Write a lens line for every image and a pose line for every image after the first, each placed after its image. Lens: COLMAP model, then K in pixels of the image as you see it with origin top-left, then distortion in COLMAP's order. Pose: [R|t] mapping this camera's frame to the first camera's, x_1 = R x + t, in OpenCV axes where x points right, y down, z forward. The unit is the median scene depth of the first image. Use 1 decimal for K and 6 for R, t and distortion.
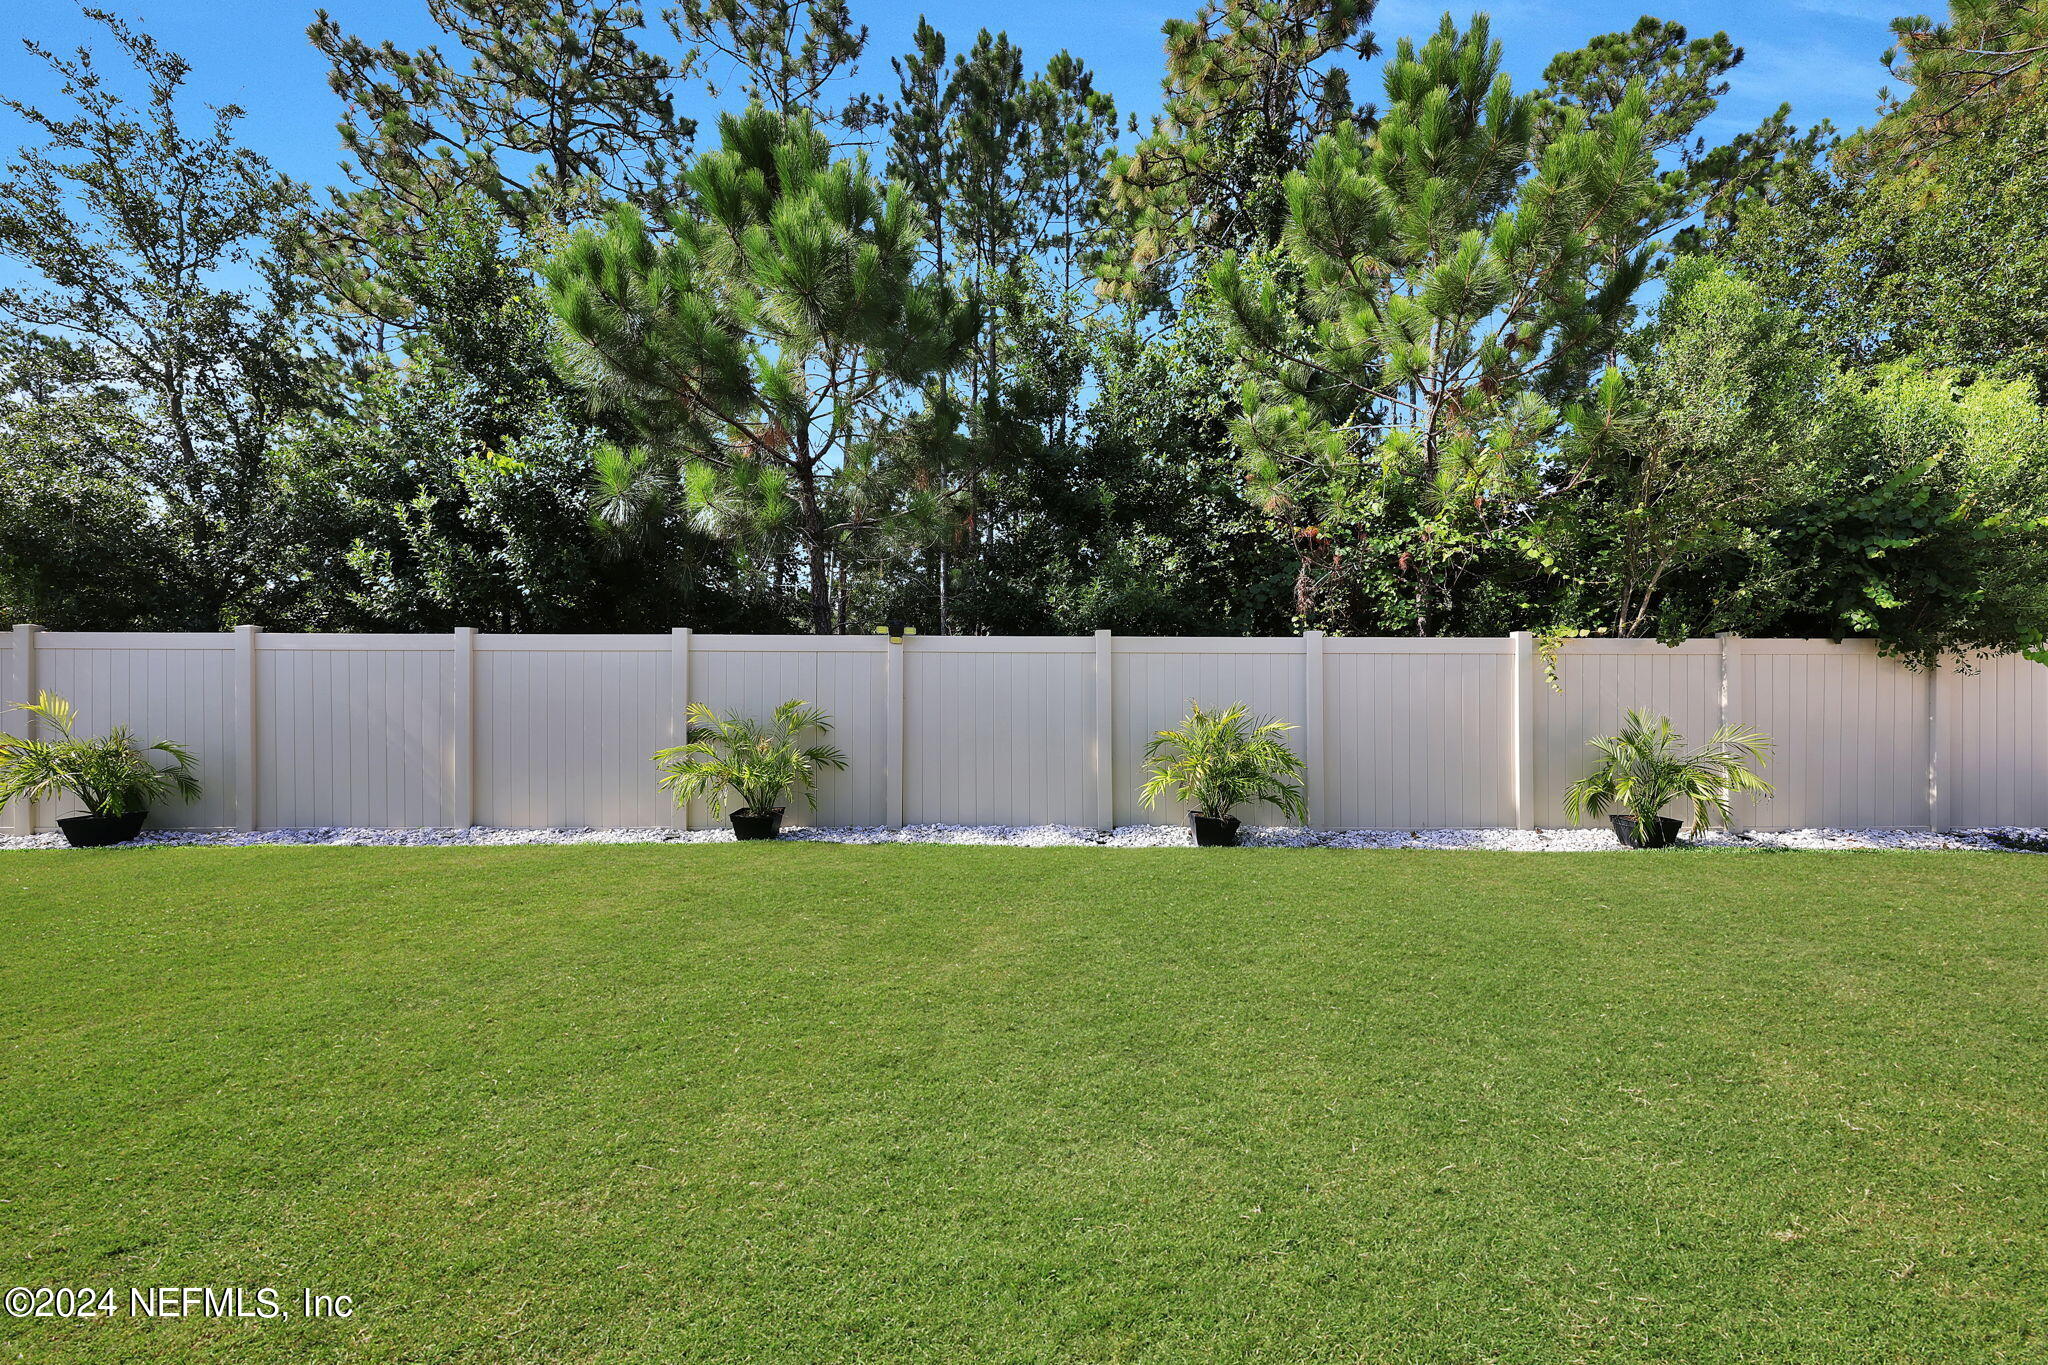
lens RADIAL K [[950.1, 0, 1028.7], [0, 950.1, 685.6], [0, 0, 1]] dist [-0.002312, 0.001374]
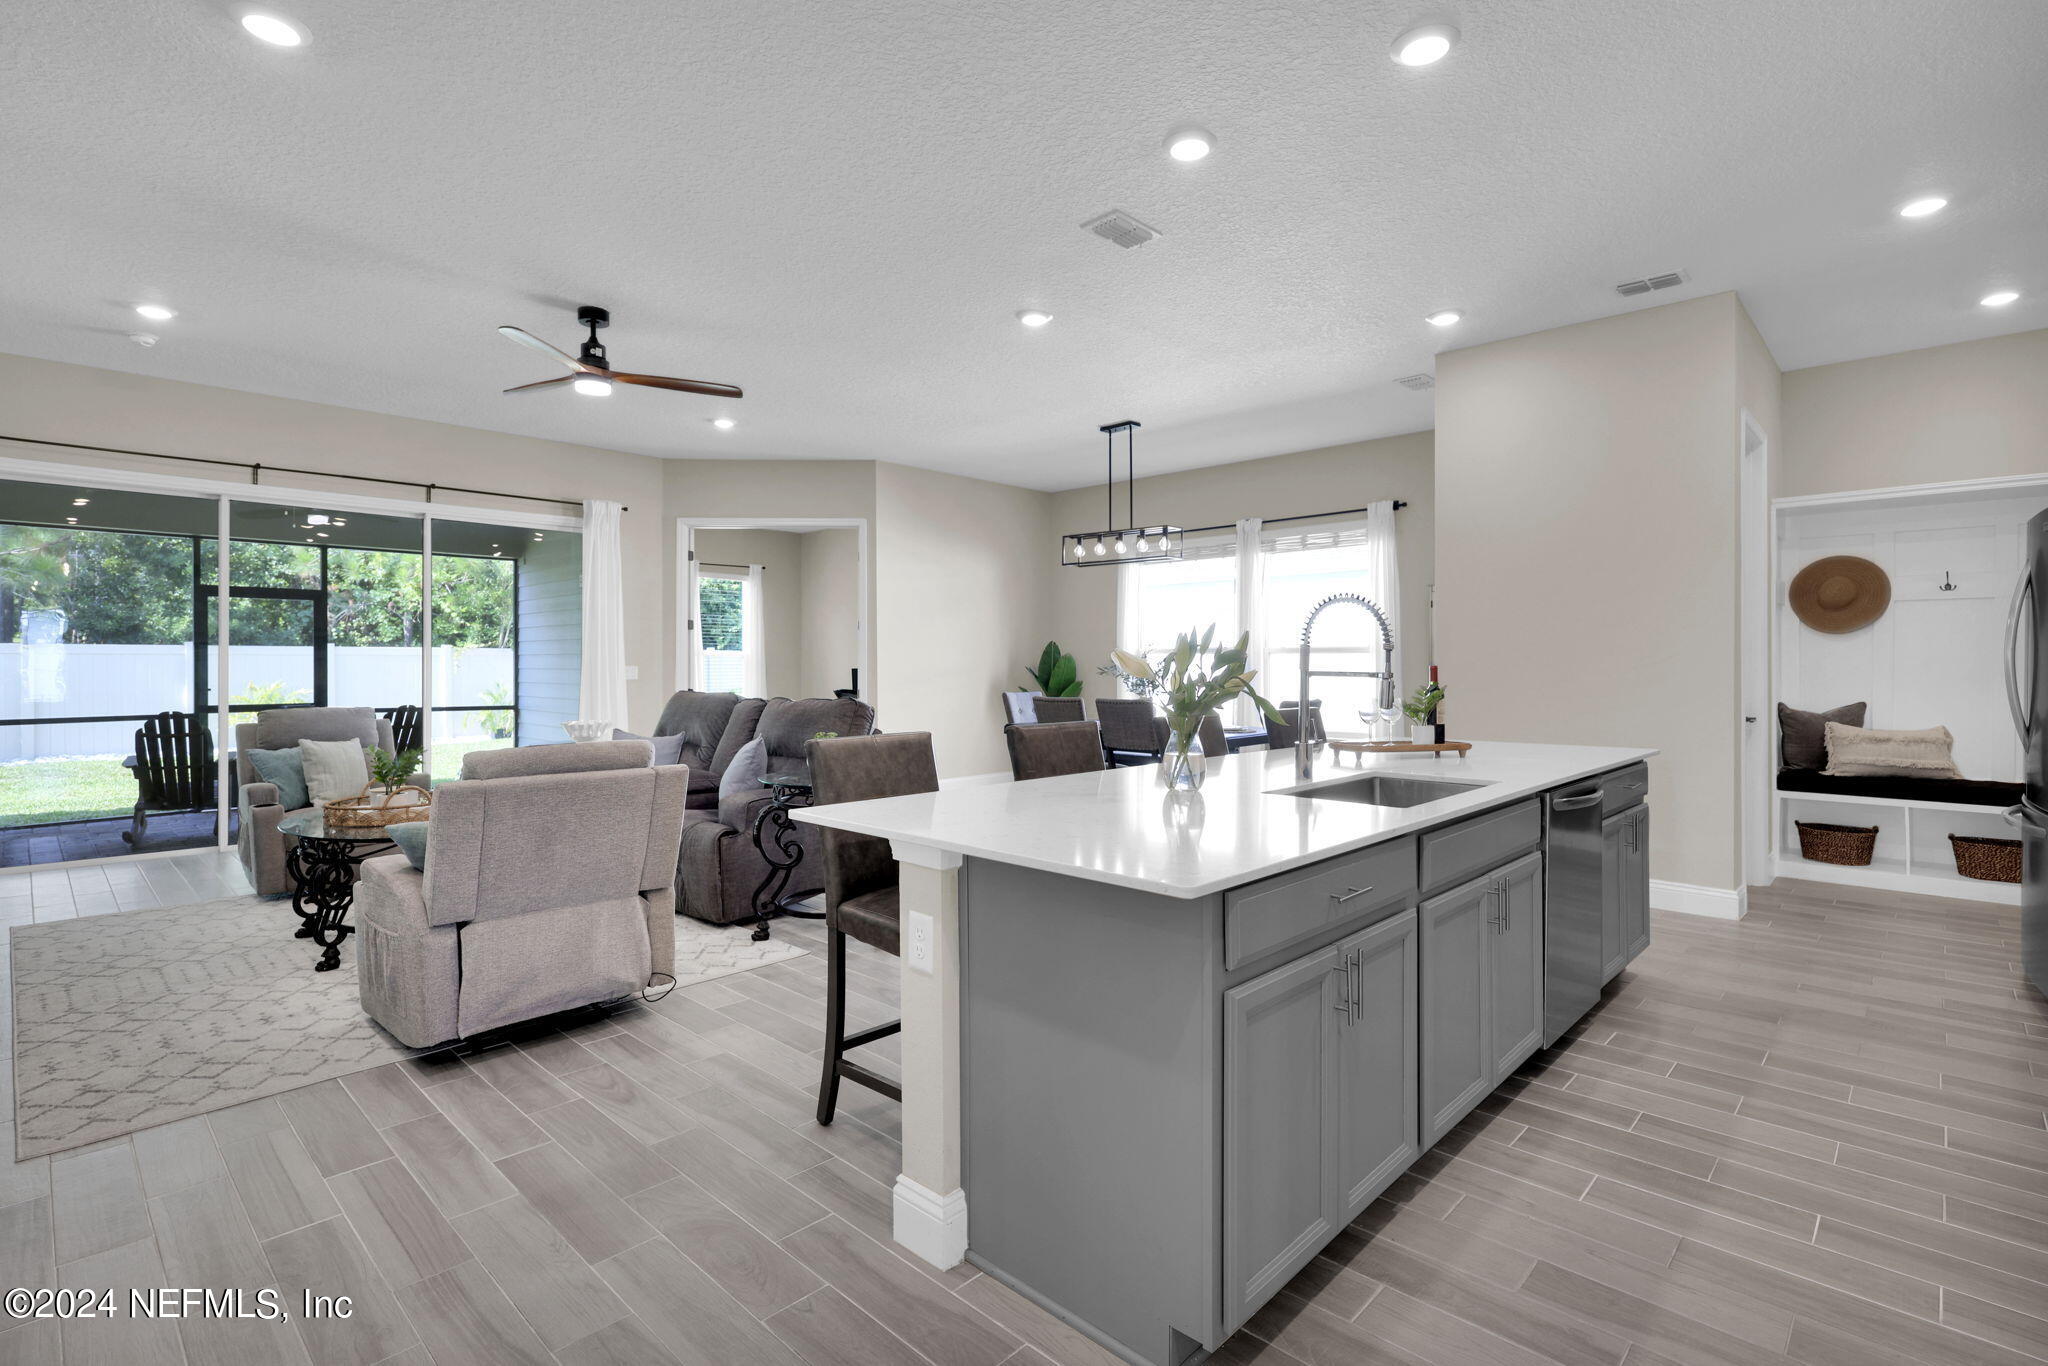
lens RADIAL K [[950.1, 0, 1009.7], [0, 950.1, 668.7], [0, 0, 1]] dist [-0.002312, 0.001374]
pose [[0.680874, -0.006291, 0.732374, -0.177319], [0.002393, 0.999977, 0.006365, -0.013726], [-0.732397, -0.002581, 0.680873, -1.349723]]
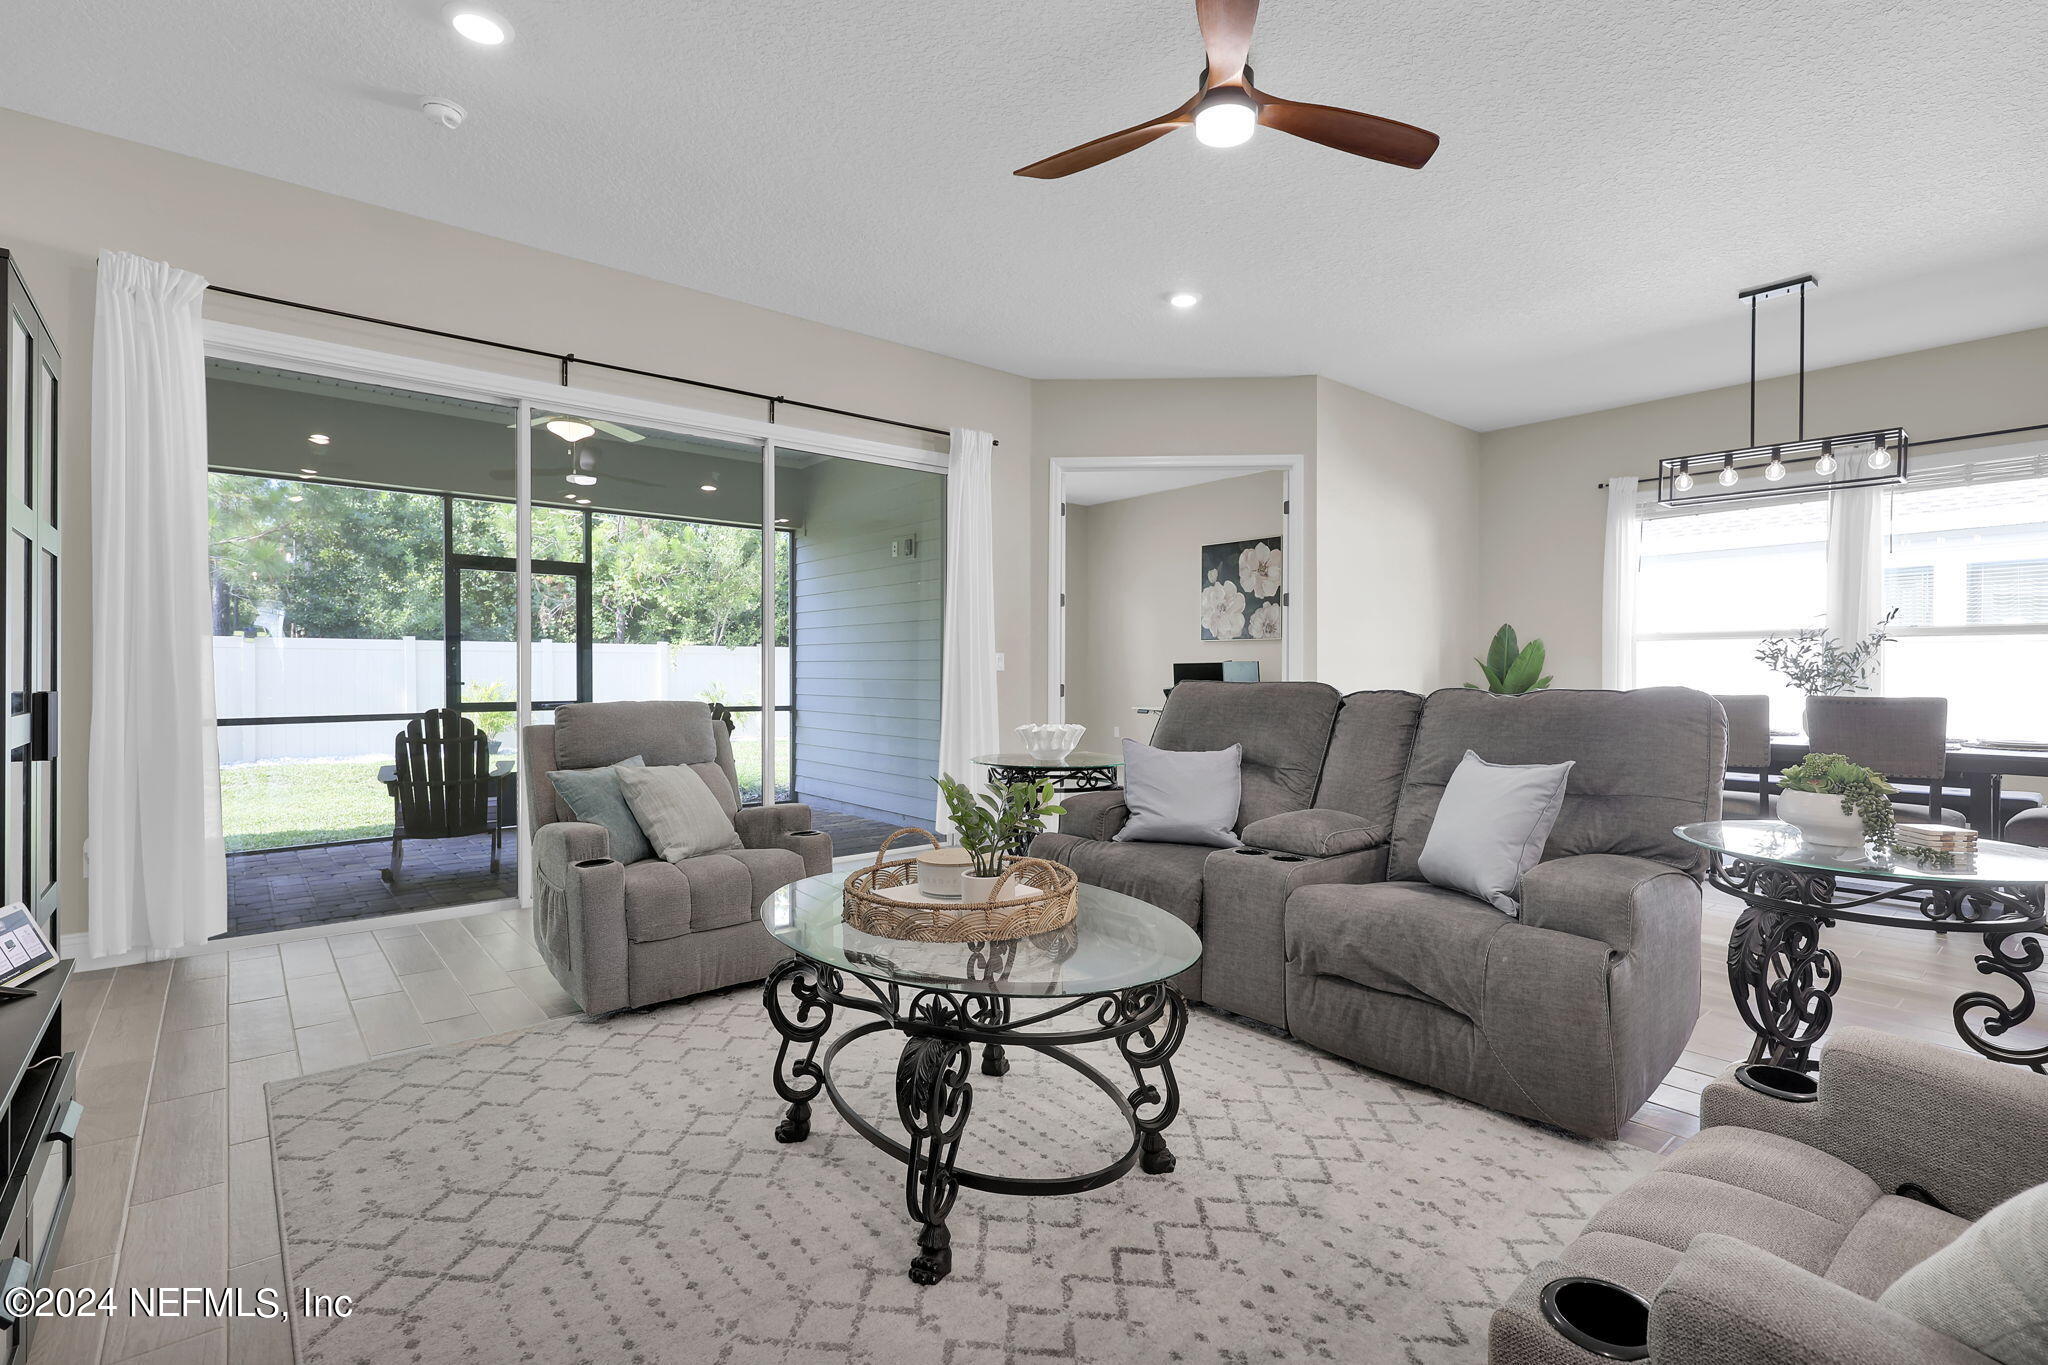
lens RADIAL K [[911.9, 0, 1033.8], [0, 911.9, 684.5], [0, 0, 1]] dist [0.007268, -0.000166]
pose [[0.742306, -0.010596, 0.669977, -0.181926], [0.000468, 0.999883, 0.015294, 0.003641], [-0.670061, -0.011039, 0.742224, -0.921568]]
